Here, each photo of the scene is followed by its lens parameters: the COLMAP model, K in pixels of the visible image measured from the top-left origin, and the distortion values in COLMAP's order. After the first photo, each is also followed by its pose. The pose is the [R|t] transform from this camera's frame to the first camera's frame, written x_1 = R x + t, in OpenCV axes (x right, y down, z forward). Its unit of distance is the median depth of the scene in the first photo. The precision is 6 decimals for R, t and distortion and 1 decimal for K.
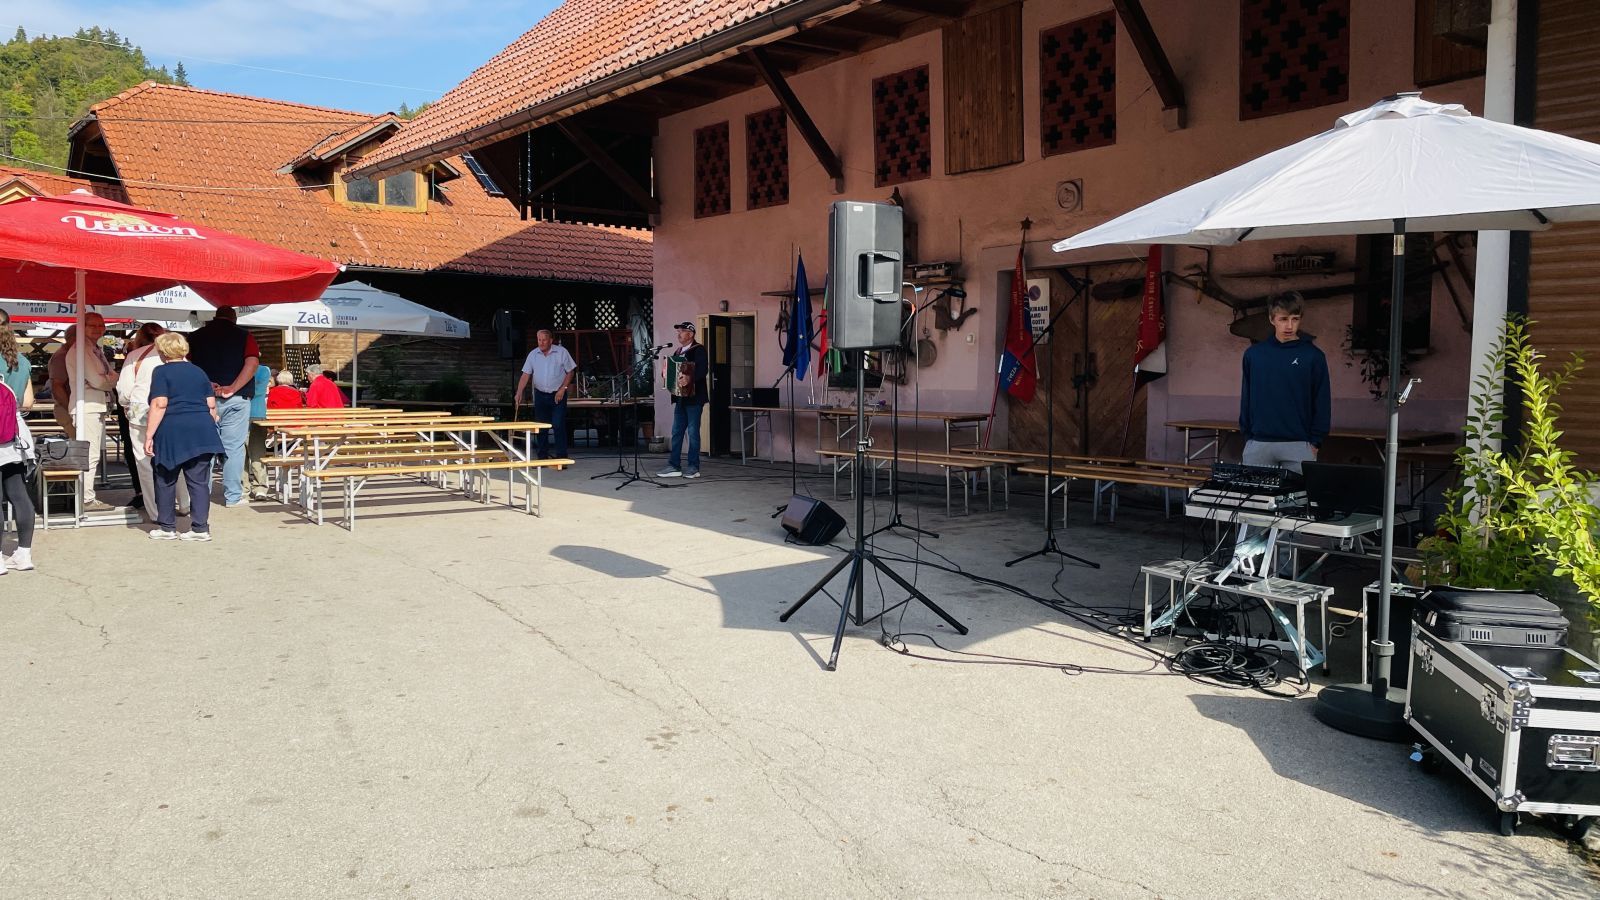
lens RADIAL K [[1200.3, 0, 785.0], [0, 1200.3, 436.0], [0, 0, 1]] dist [0.089756, -0.120177]
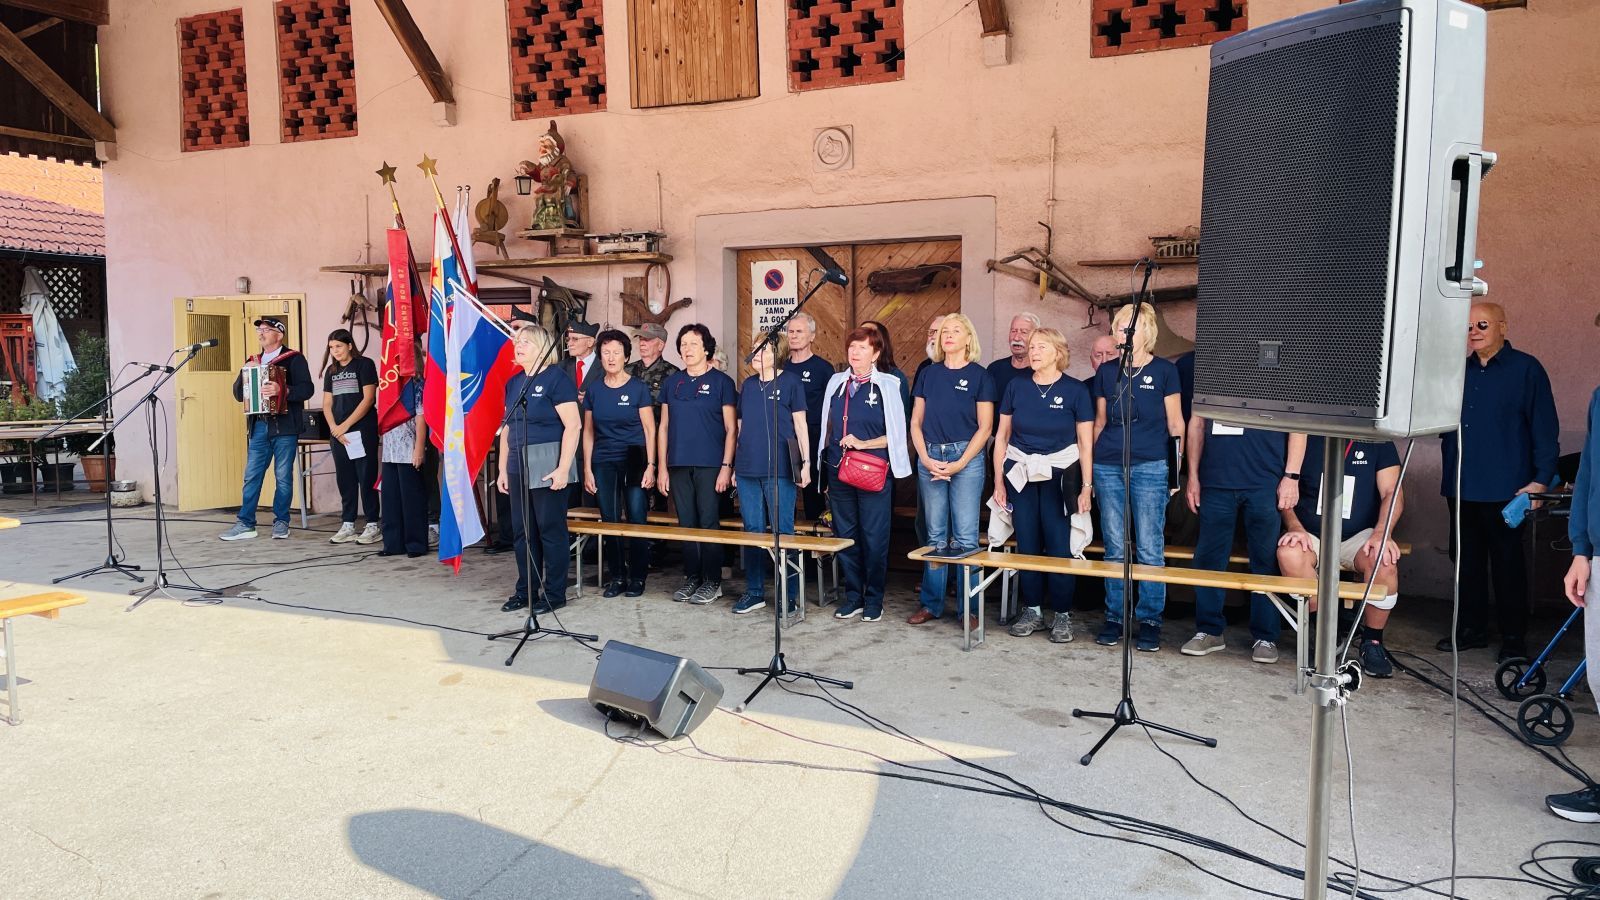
lens RADIAL K [[1200.3, 0, 806.3], [0, 1200.3, 433.2], [0, 0, 1]] dist [0.089756, -0.120177]
pose [[0.888974, -0.035693, 0.456565, -0.088429], [0.031312, 0.999362, 0.017160, -0.028924], [-0.456886, -0.000959, 0.889525, 0.265770]]
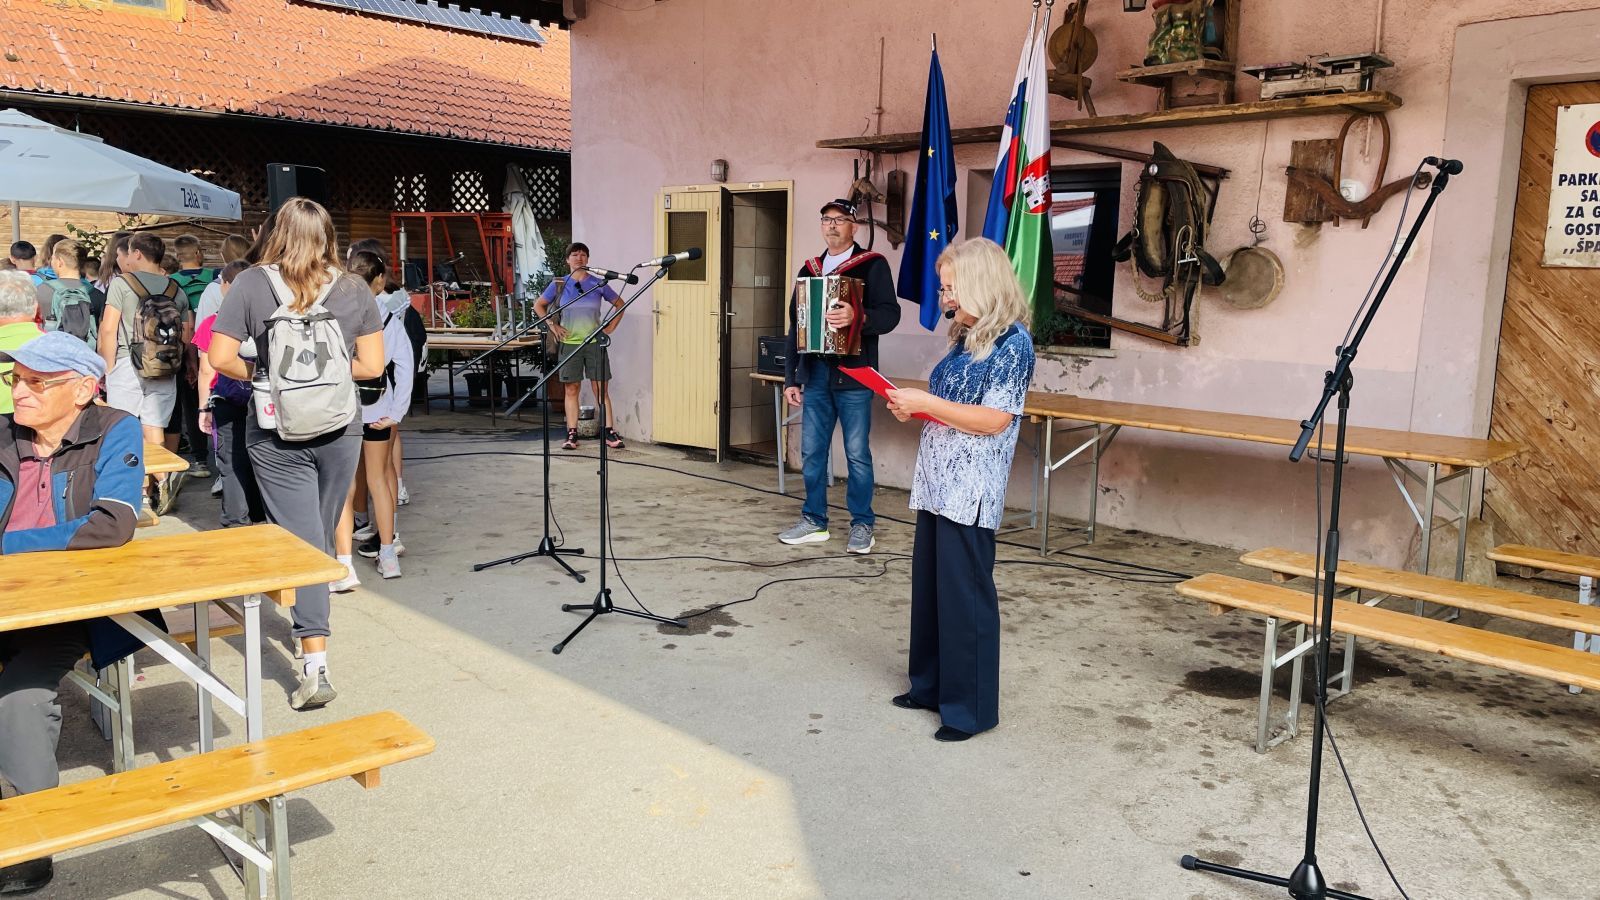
lens RADIAL K [[1200.3, 0, 783.8], [0, 1200.3, 445.7], [0, 0, 1]] dist [0.089756, -0.120177]
pose [[0.993481, 0.002009, 0.113978, -0.086464], [-0.012819, 0.995472, 0.094188, -0.040268], [-0.113273, -0.095035, 0.989008, 0.485955]]
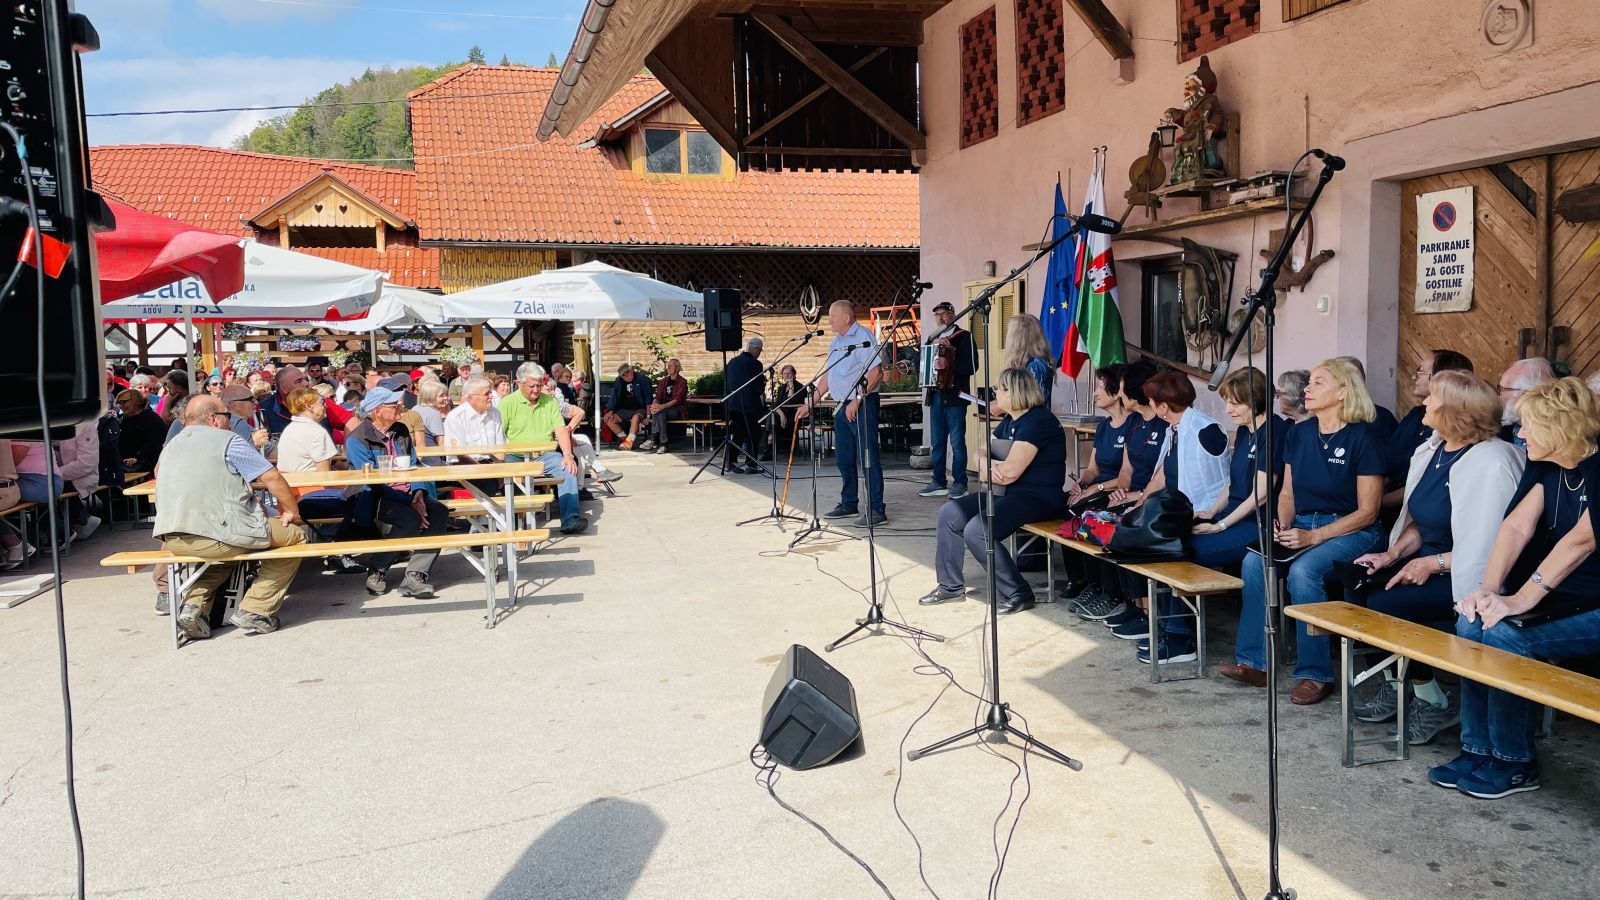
lens RADIAL K [[1200.3, 0, 796.2], [0, 1200.3, 440.8], [0, 0, 1]] dist [0.089756, -0.120177]
pose [[0.931561, 0.004226, -0.363561, 0.106339], [0.006134, 0.999607, 0.027336, -0.027590], [0.363533, -0.027695, 0.931169, 0.302686]]
